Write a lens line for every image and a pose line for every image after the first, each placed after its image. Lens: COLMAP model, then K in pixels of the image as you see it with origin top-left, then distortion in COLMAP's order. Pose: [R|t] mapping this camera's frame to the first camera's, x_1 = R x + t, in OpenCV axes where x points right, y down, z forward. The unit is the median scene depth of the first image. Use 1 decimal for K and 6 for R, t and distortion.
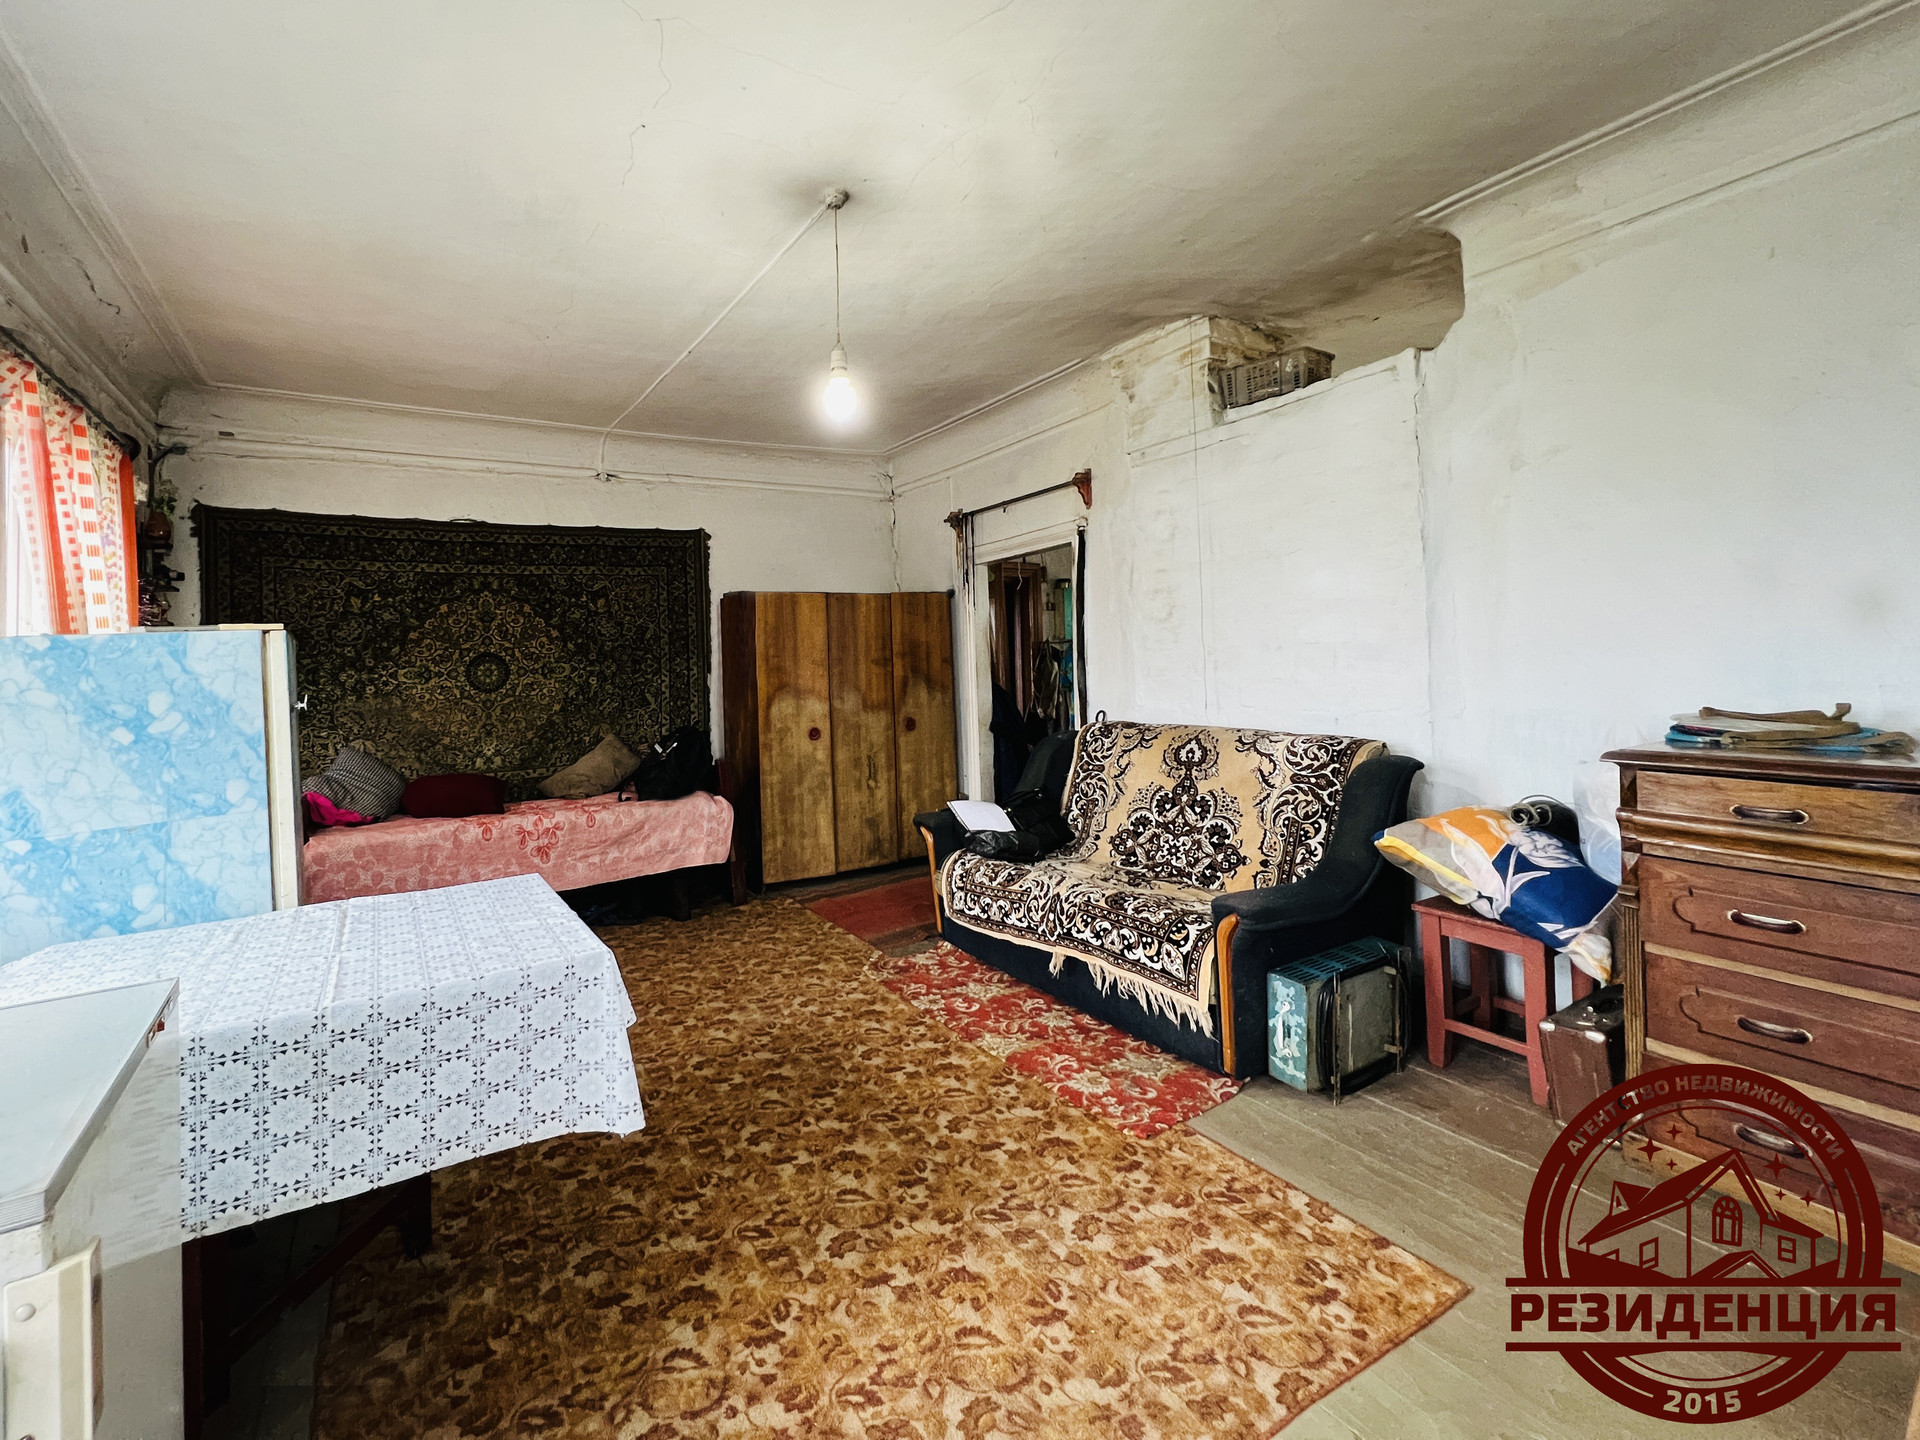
lens RADIAL K [[769.1, 0, 959.0], [0, 769.1, 644.6], [0, 0, 1]] dist [0.001228, 0.000034]
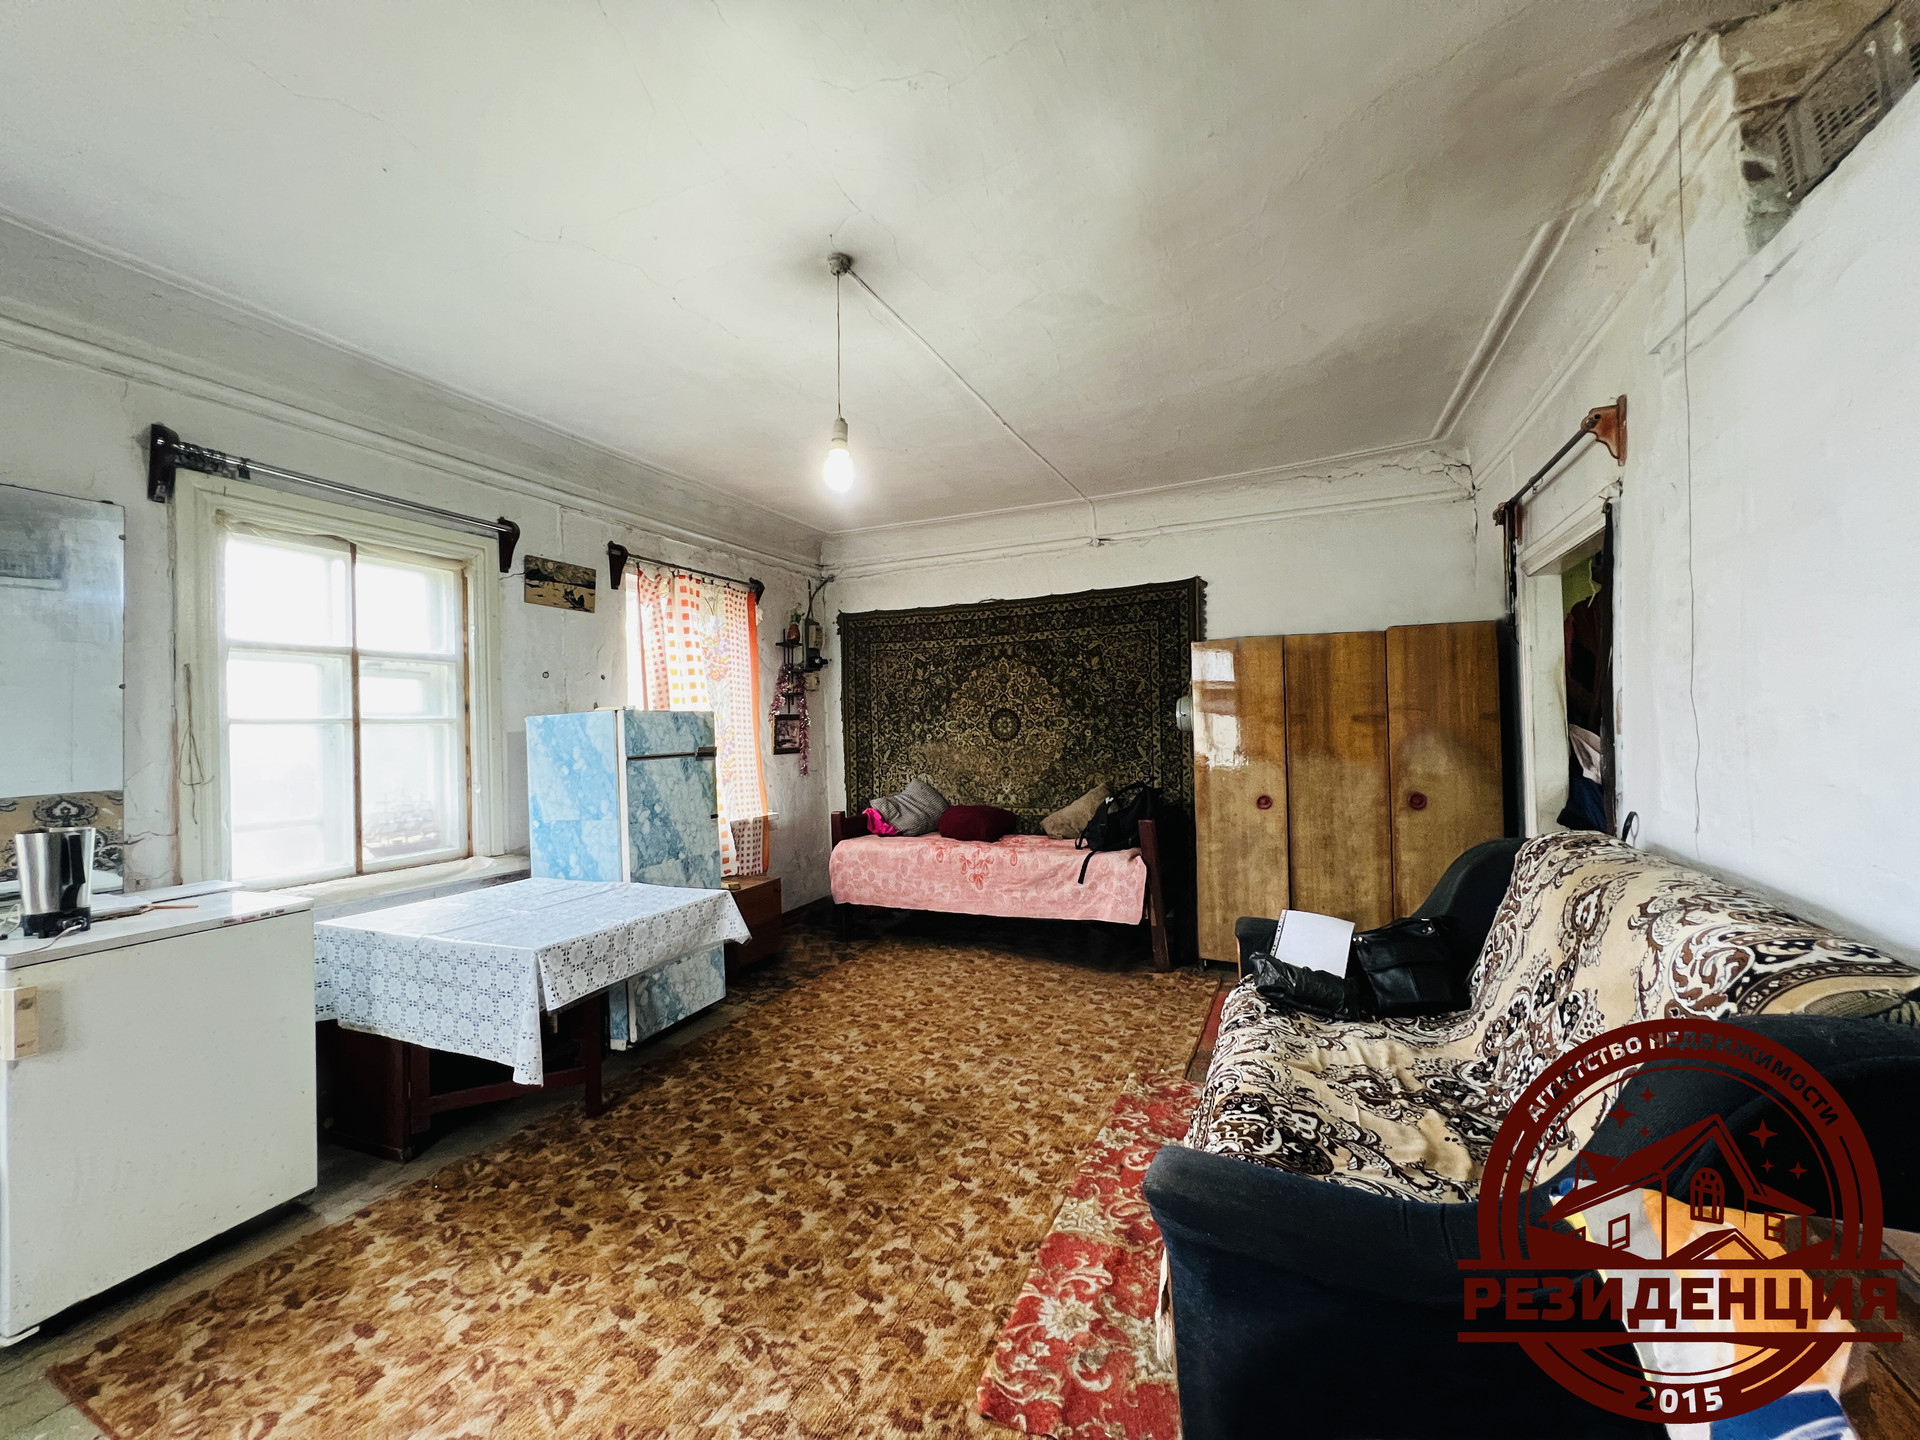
lens RADIAL K [[767.1, 0, 960.0], [0, 767.1, 720.0], [0, 0, 1]] dist [-0.002238, -0.000340]
pose [[0.599263, 0.013376, -0.800440, 0.327265], [0.022750, 0.999172, 0.033729, -0.014156], [0.800229, -0.038422, 0.598463, 0.238197]]
